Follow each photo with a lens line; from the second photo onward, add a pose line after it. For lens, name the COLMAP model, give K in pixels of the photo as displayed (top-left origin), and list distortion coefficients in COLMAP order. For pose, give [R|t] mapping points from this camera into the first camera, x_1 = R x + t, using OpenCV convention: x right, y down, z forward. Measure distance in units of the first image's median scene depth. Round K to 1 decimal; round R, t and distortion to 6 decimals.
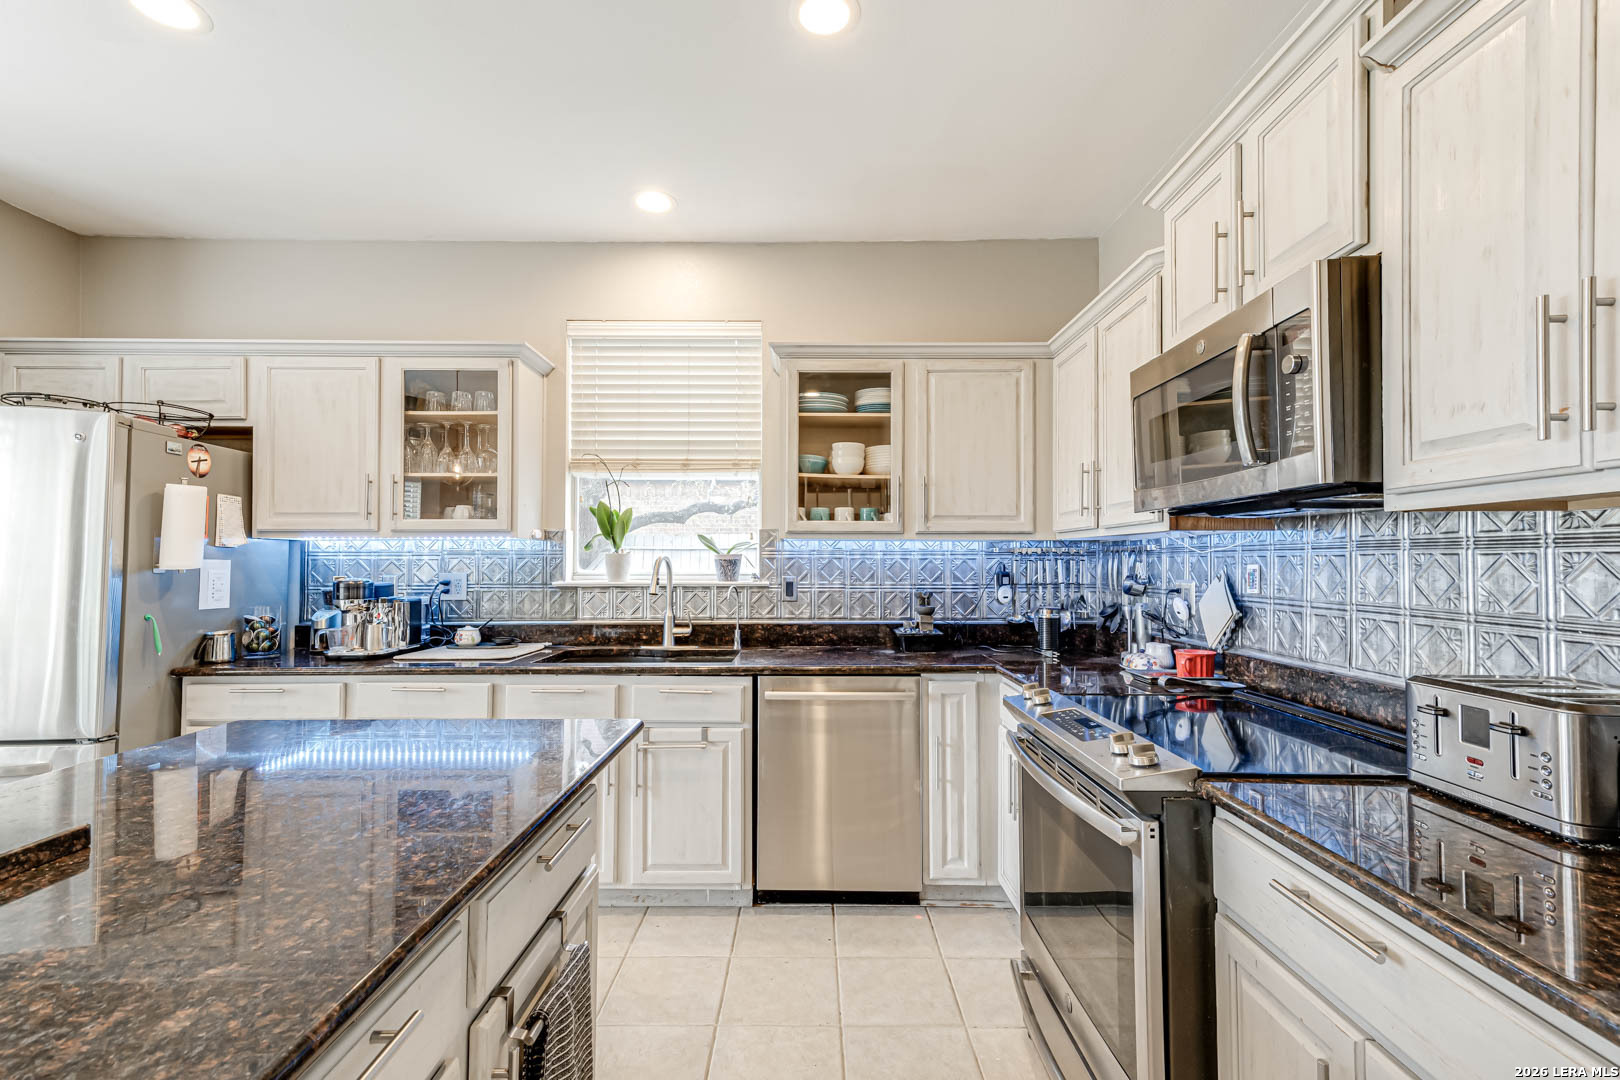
lens RADIAL K [[722.1, 0, 809.6], [0, 722.1, 544.3], [0, 0, 1]] dist [0.025416, 0.000283]
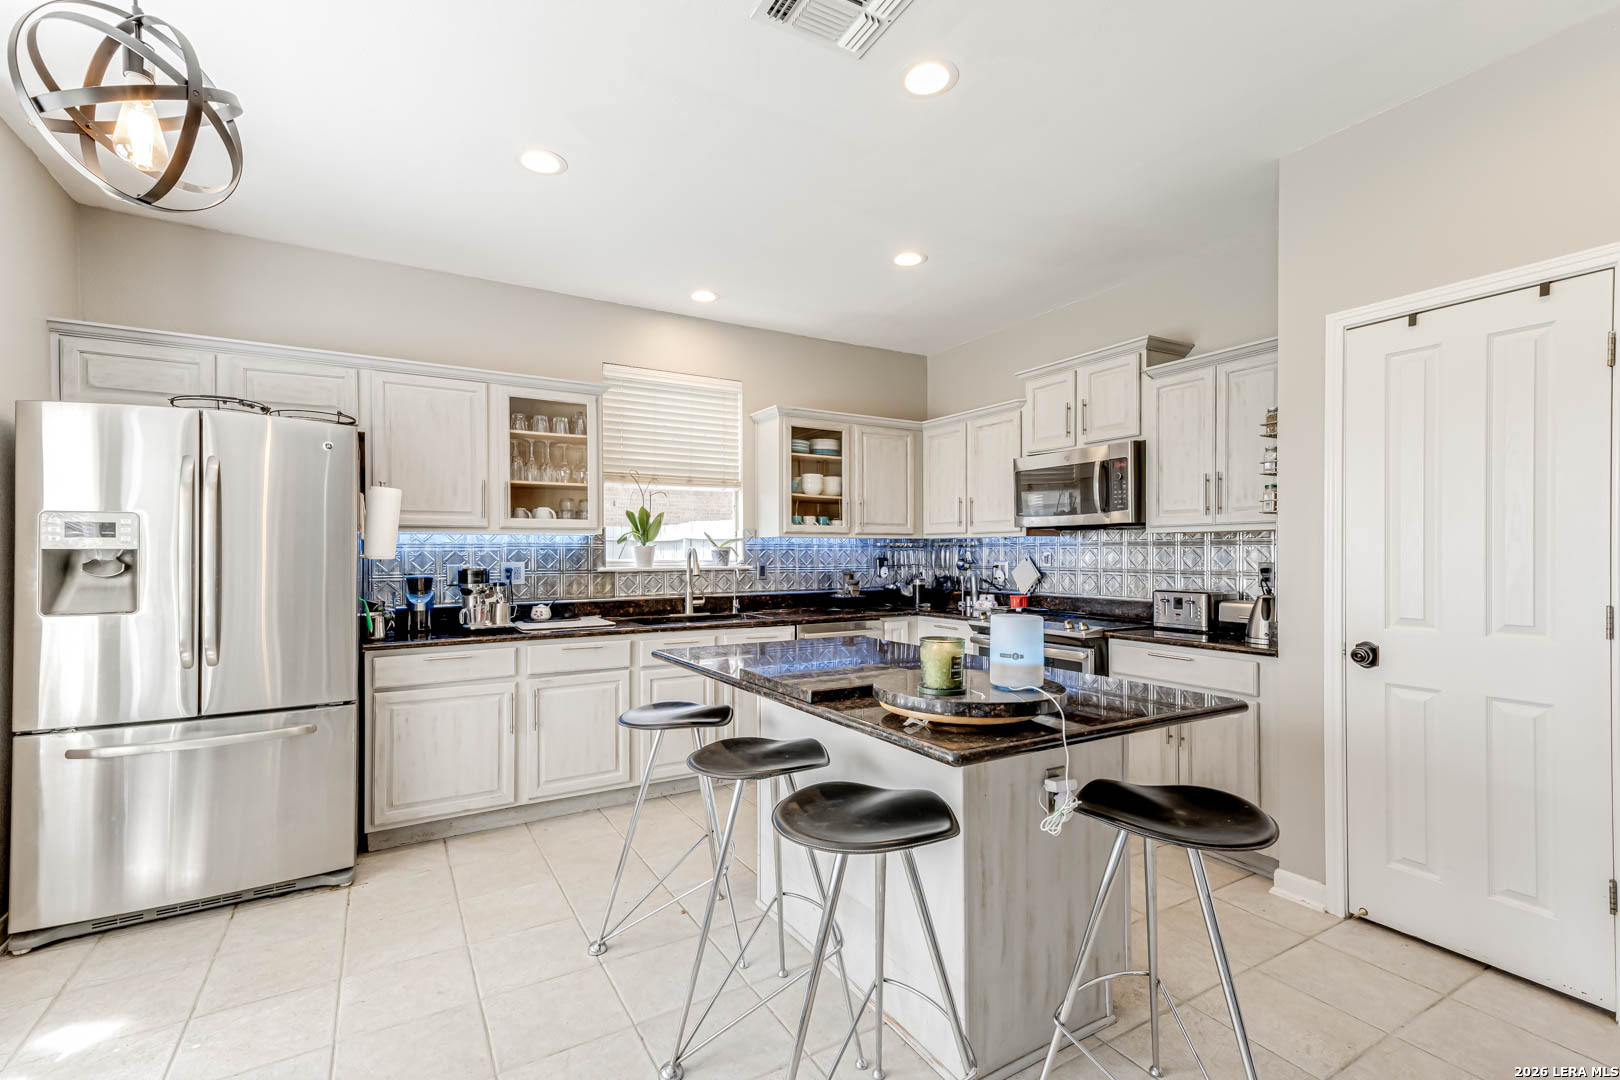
lens RADIAL K [[722.1, 0, 801.8], [0, 722.1, 548.7], [0, 0, 1]] dist [0.025416, 0.000283]
pose [[0.857076, -0.000394, 0.515189, -0.756630], [-0.009294, 0.999825, 0.016226, -0.007170], [-0.515105, -0.018695, 0.856923, -0.299898]]
